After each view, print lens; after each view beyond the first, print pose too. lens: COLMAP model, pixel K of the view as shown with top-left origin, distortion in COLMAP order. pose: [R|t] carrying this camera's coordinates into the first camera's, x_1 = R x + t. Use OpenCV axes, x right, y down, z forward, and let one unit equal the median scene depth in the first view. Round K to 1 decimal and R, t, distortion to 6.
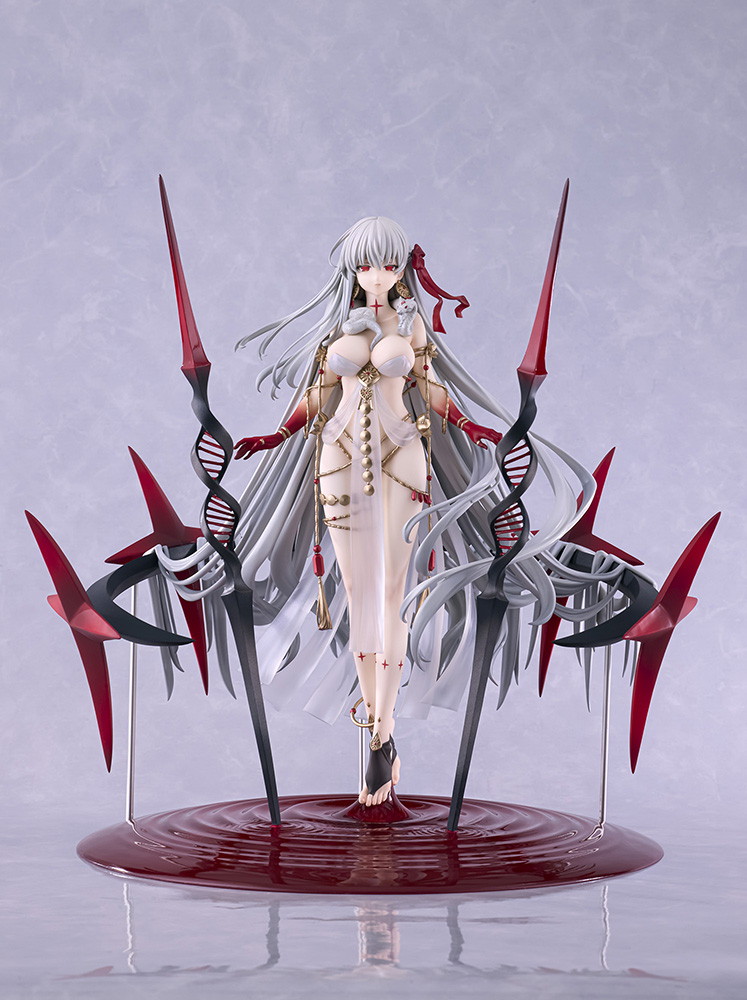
lens RADIAL K [[3339.3, 0, 369.0], [0, 3339.3, 503.3], [0, 0, 1]] dist [-0.488343, 0.000000]
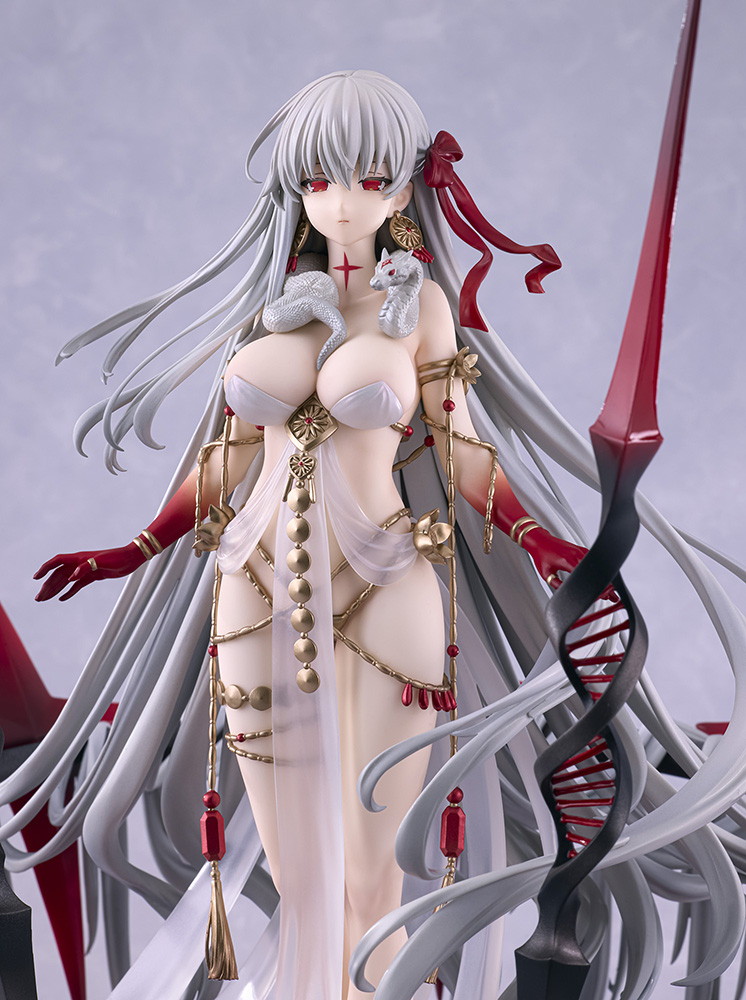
lens RADIAL K [[3339.3, 0, 371.2], [0, 3339.3, 498.0], [0, 0, 1]] dist [-0.488343, 0.000000]
pose [[0.989521, 0.009368, -0.144085, 0.058706], [-0.006829, 0.999813, 0.018104, -0.029558], [0.144227, -0.016930, 0.989400, 0.450481]]
